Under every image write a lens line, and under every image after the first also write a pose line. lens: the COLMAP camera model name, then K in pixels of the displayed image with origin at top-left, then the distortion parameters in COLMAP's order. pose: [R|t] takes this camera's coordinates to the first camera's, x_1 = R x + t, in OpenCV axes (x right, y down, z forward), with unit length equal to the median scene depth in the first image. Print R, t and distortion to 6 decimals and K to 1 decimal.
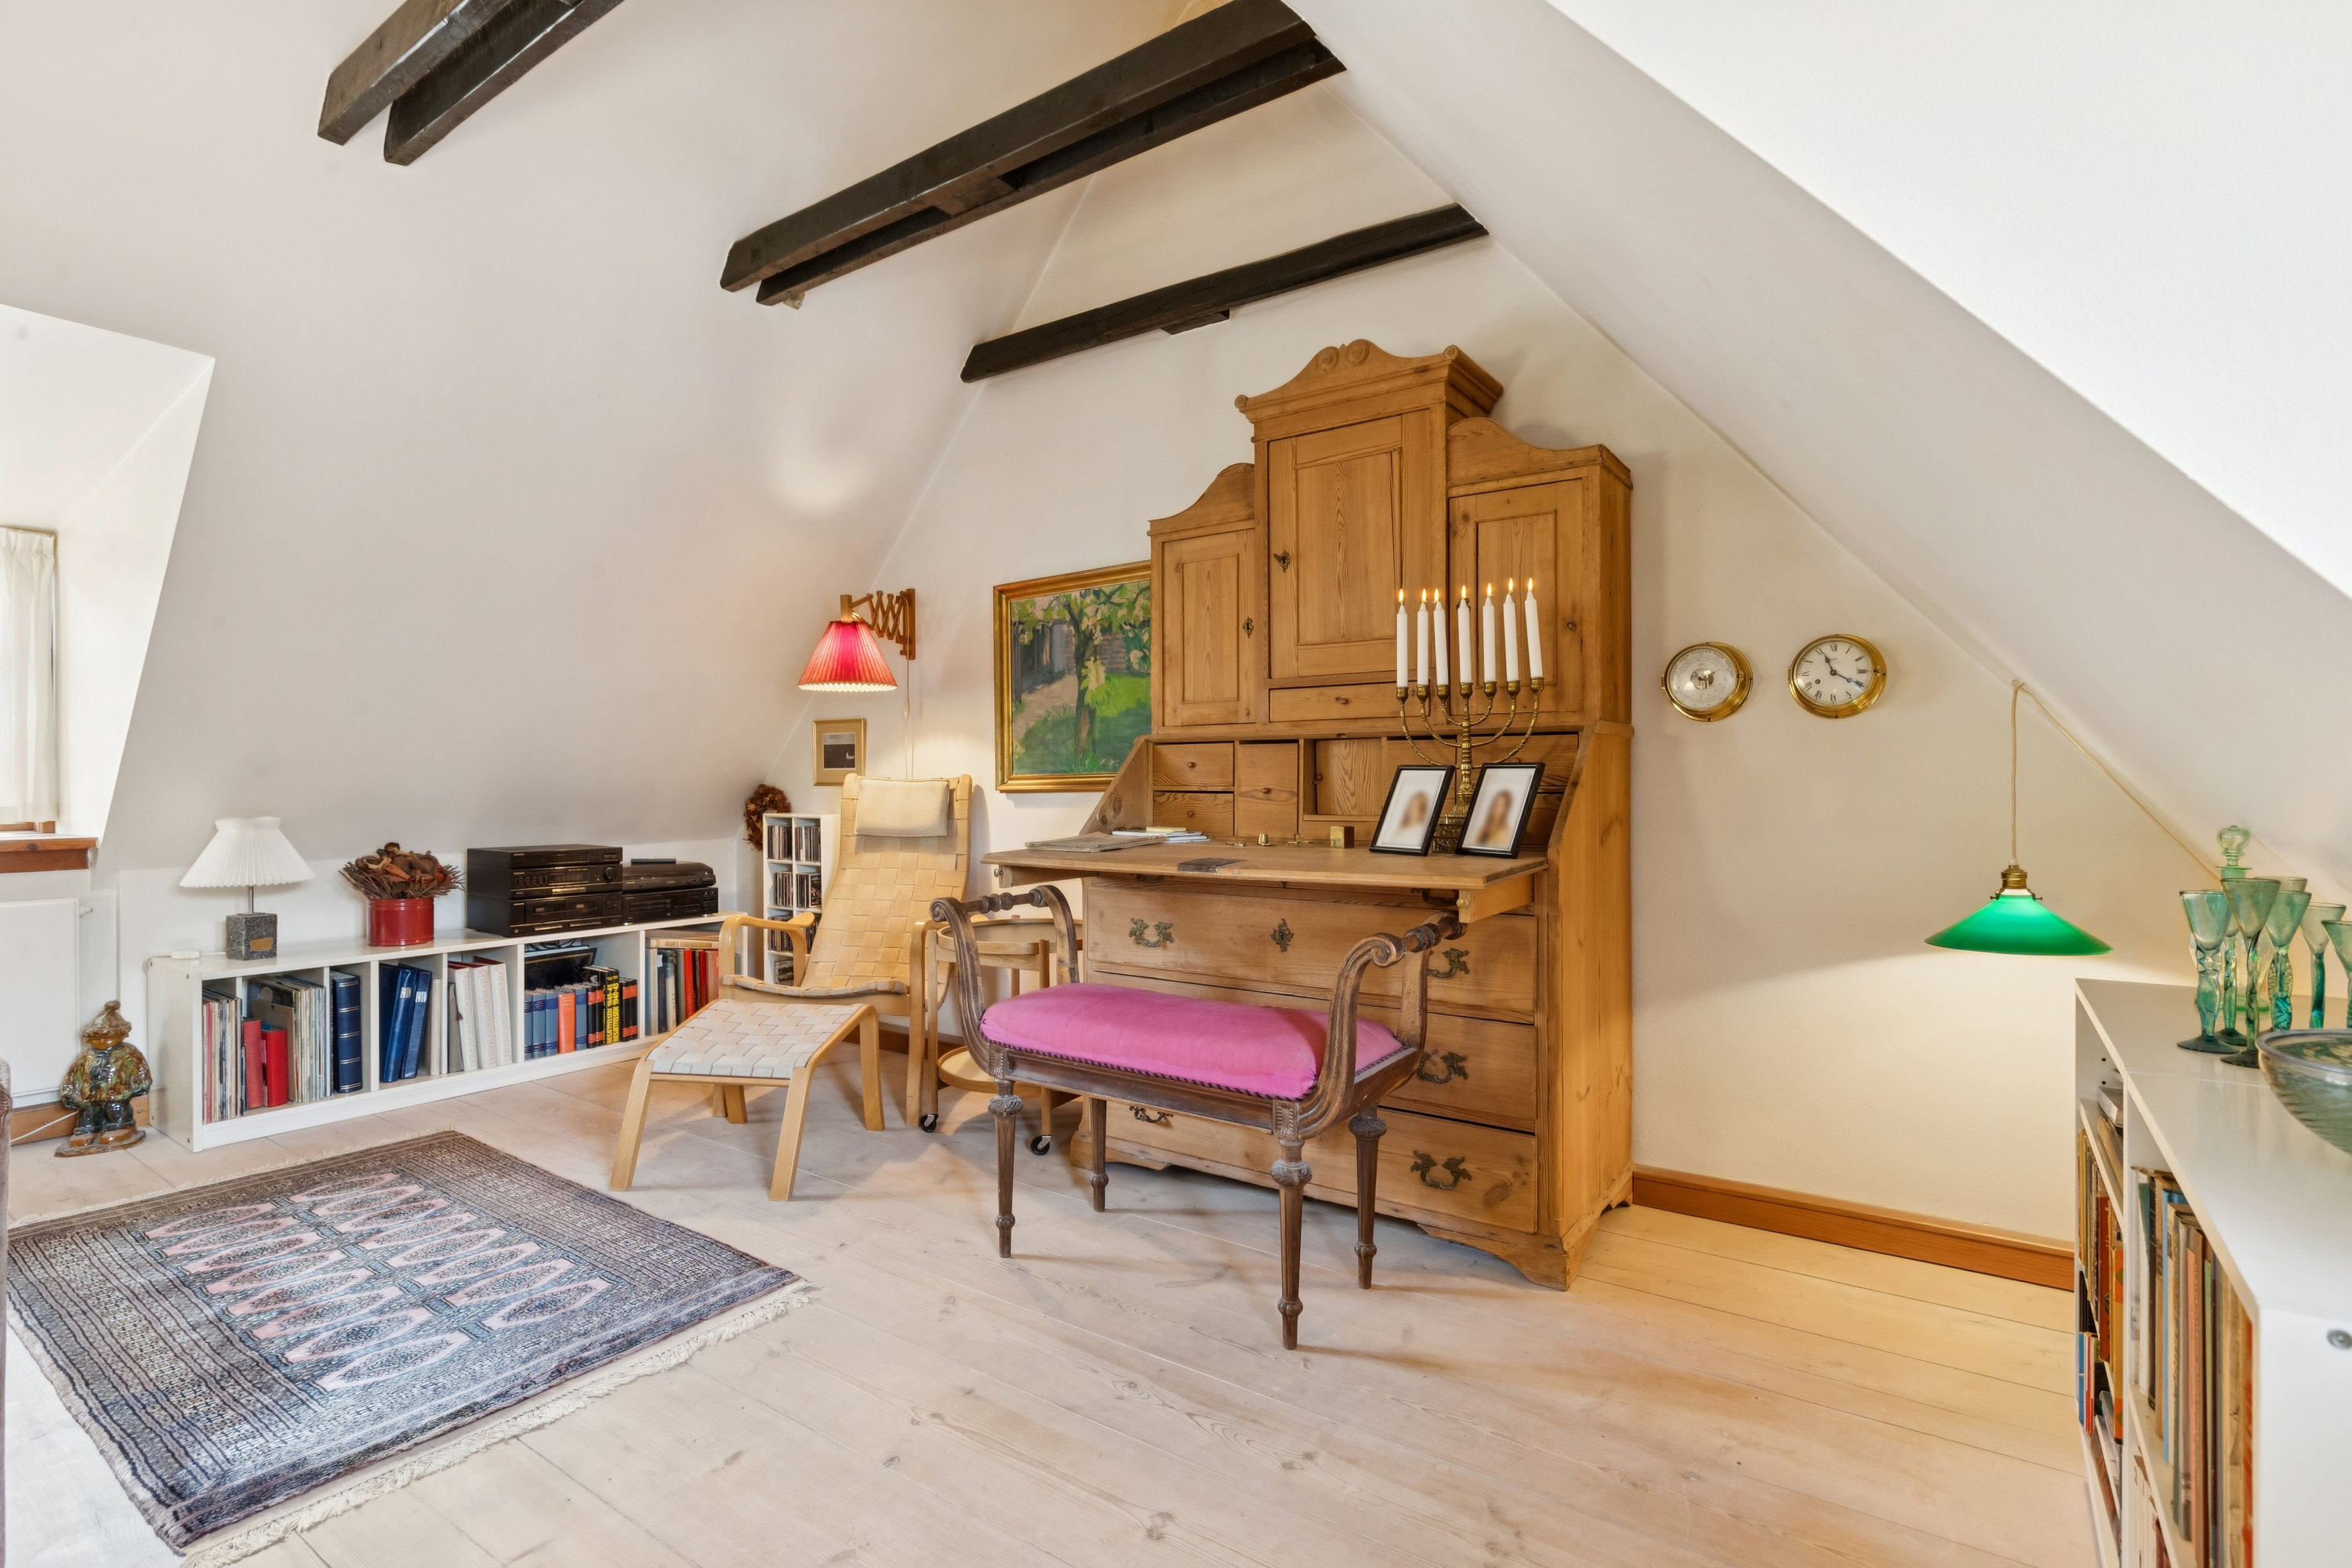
lens RADIAL K [[1103.7, 0, 1175.6], [0, 1103.7, 774.0], [0, 0, 1]] dist [-0.012668, 0.000012]
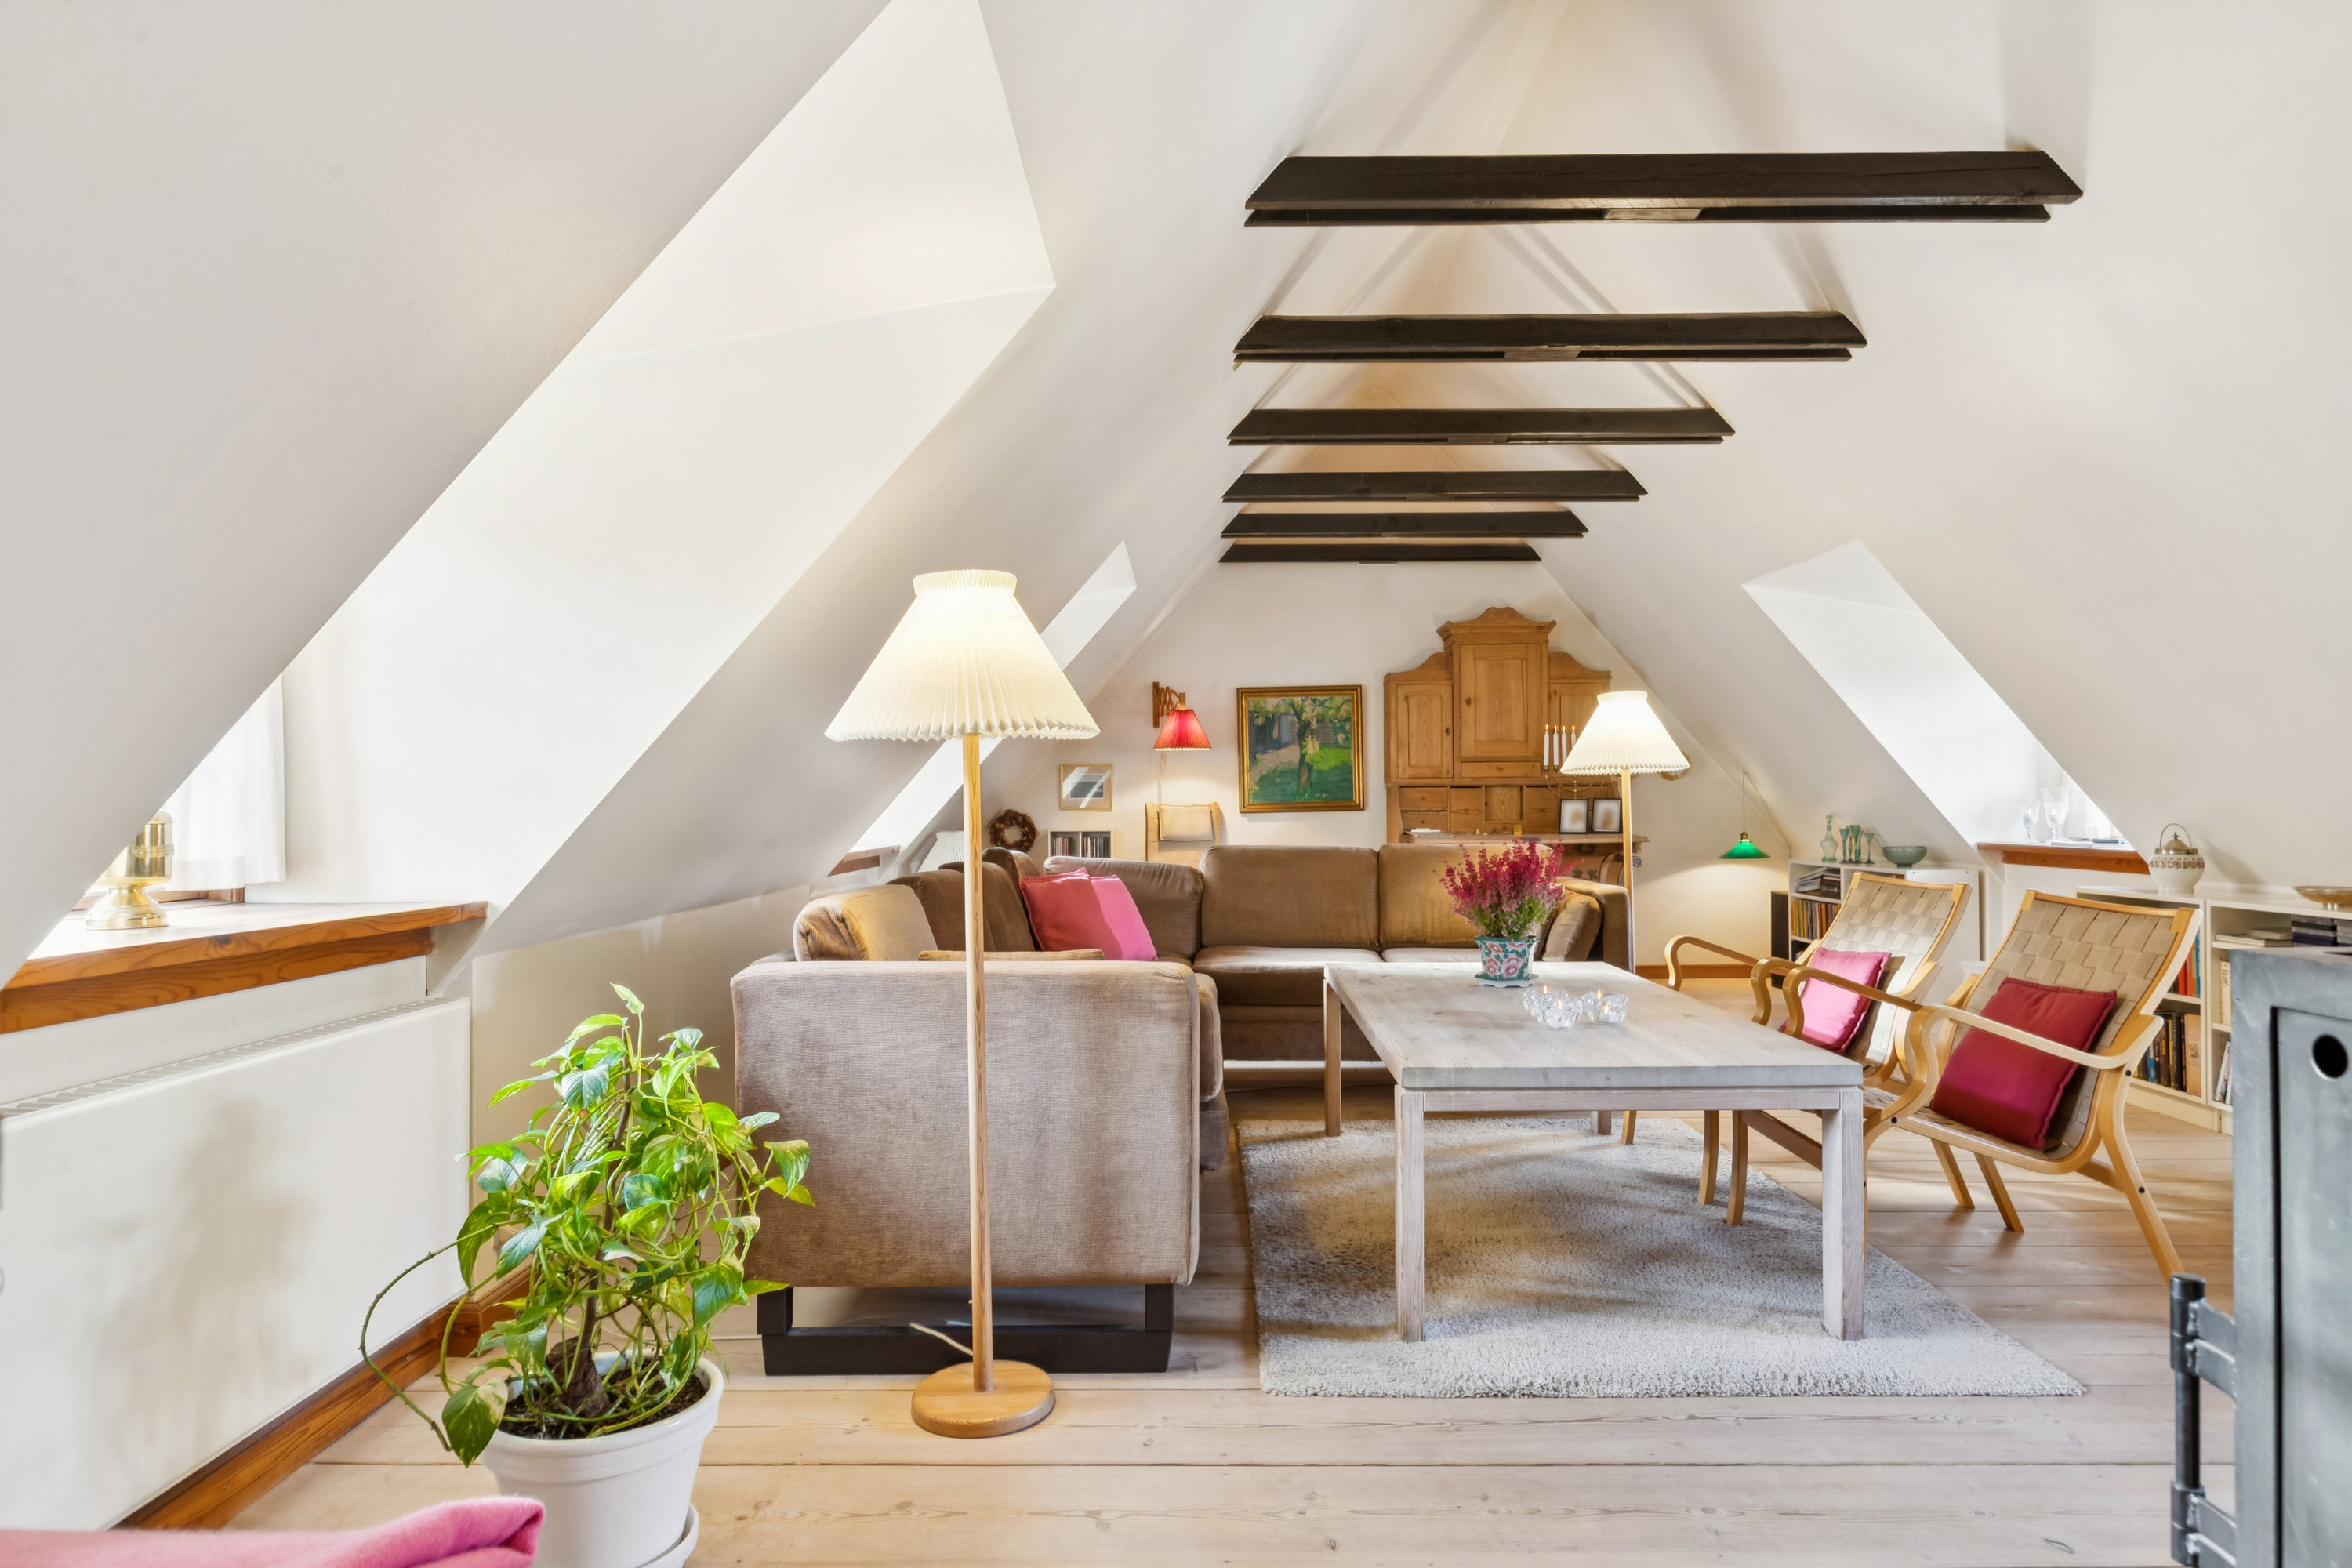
lens RADIAL K [[1403.2, 0, 1190.4], [0, 1403.2, 778.8], [0, 0, 1]] dist [0.023323, 0.000107]
pose [[0.809188, 0.001022, 0.587549, -1.956712], [0.002312, 0.999985, -0.004923, -0.032867], [-0.587545, 0.005342, 0.809174, -0.891249]]
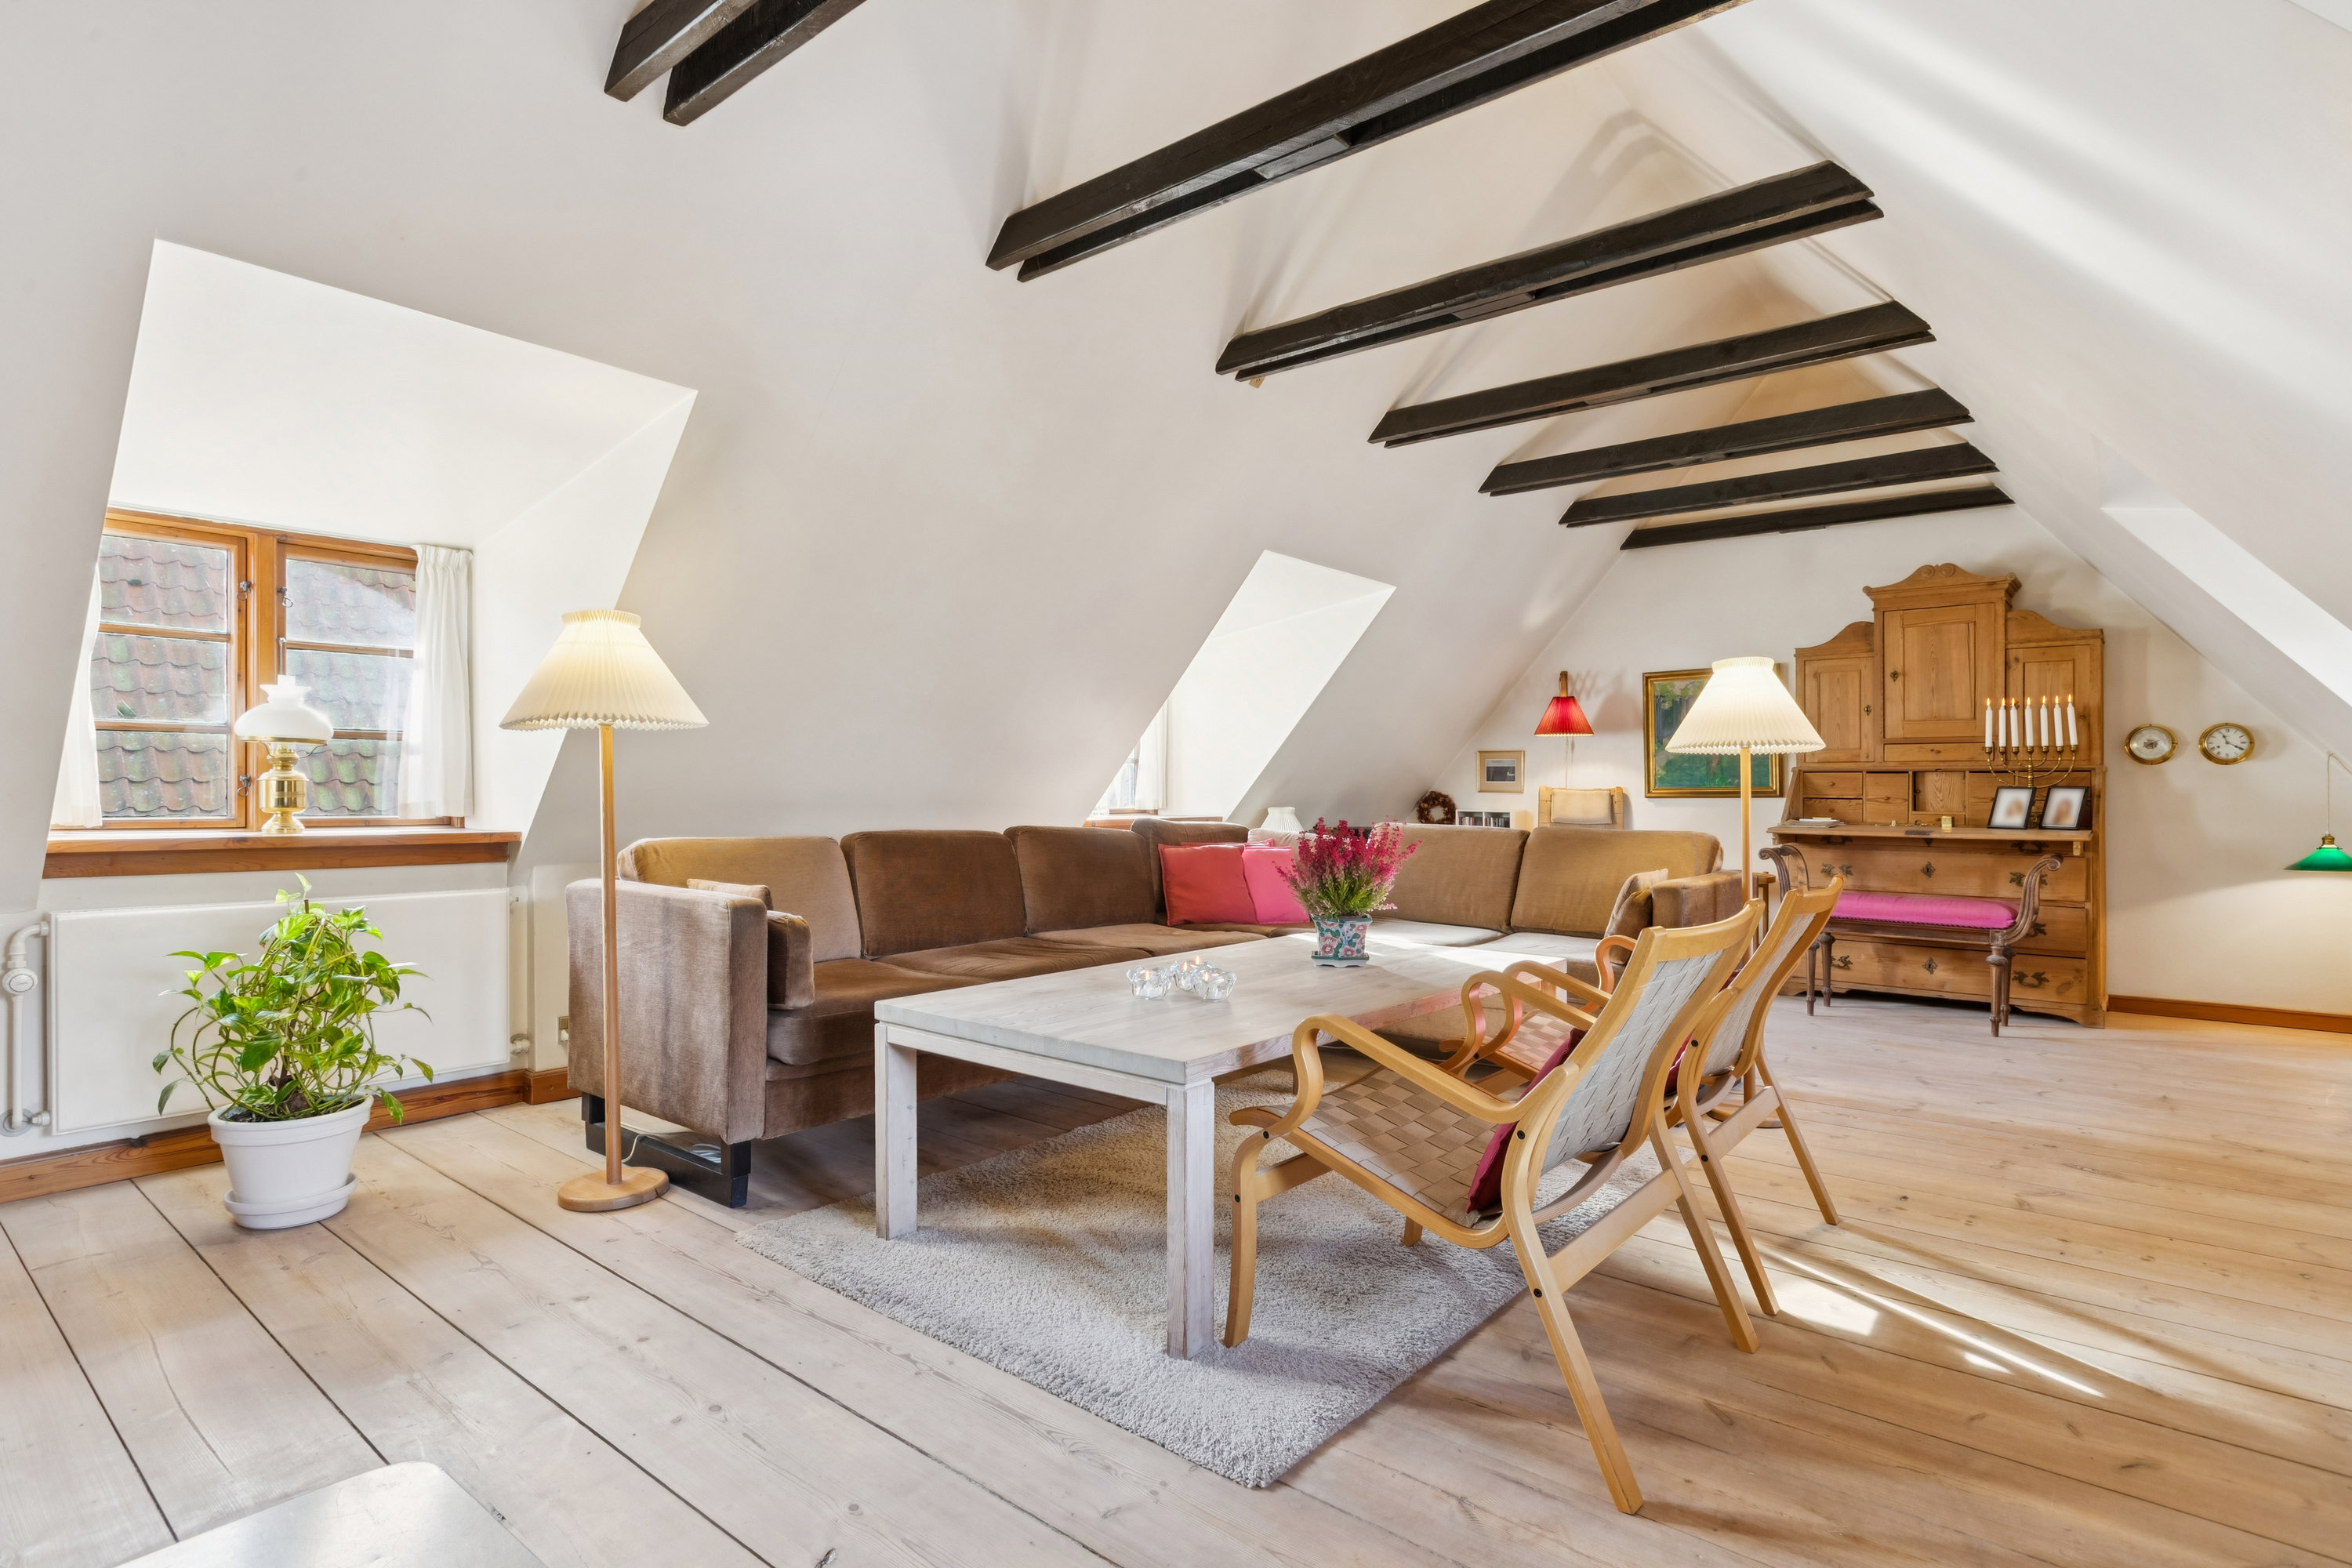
lens RADIAL K [[1180.7, 0, 1169.7], [0, 1180.7, 775.8], [0, 0, 1]] dist [0.003542, -0.001804]
pose [[0.997579, 0.003877, -0.069438, -1.004906], [-0.003869, 0.999992, 0.000247, -0.018846], [0.069439, 0.000022, 0.997586, -1.106946]]
